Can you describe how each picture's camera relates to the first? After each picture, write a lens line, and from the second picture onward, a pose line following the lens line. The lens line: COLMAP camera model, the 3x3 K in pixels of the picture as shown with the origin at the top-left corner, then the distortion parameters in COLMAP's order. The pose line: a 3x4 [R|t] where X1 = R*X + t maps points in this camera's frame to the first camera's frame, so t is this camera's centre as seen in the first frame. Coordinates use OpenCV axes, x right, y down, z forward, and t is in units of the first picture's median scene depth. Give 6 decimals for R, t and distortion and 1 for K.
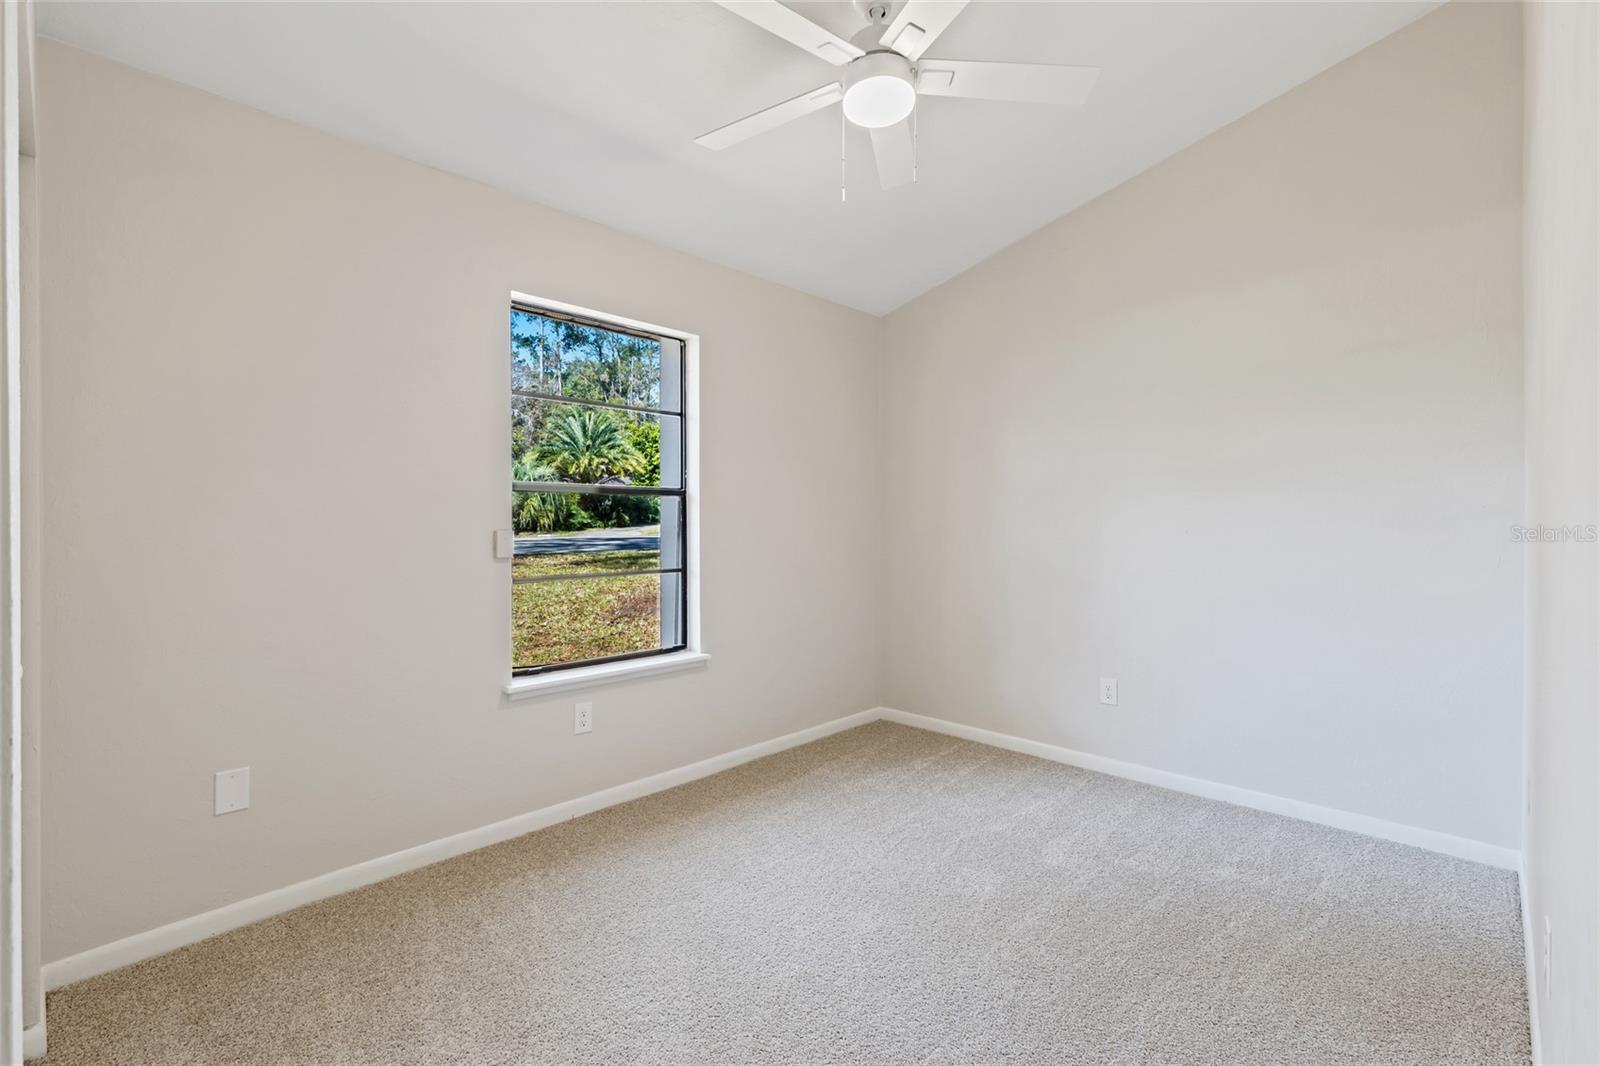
lens RADIAL K [[799.0, 0, 801.8], [0, 799.0, 534.4], [0, 0, 1]] dist [0.006745, 0.001218]
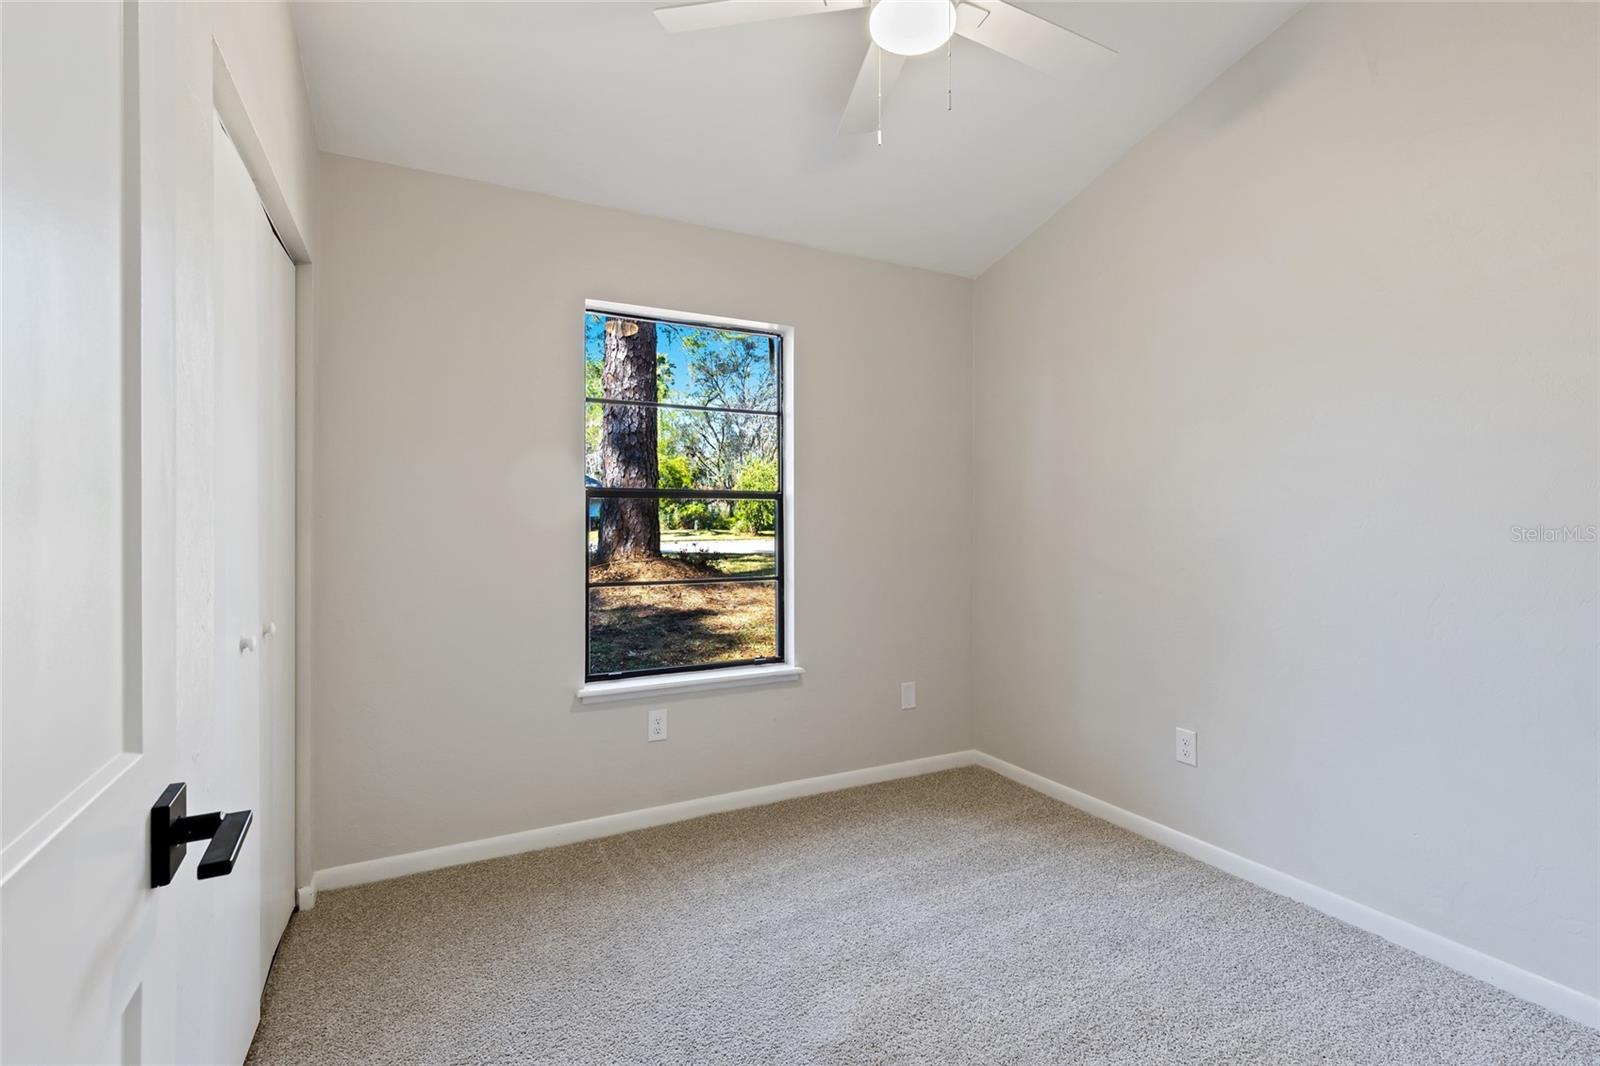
lens RADIAL K [[731.8, 0, 797.5], [0, 731.8, 524.9], [0, 0, 1]] dist [-0.000200, -0.000572]
pose [[0.927424, 0.002585, -0.374003, 0.218331], [-0.005733, 0.999957, -0.007307, -0.012609], [0.373968, 0.008920, 0.927399, 0.222330]]
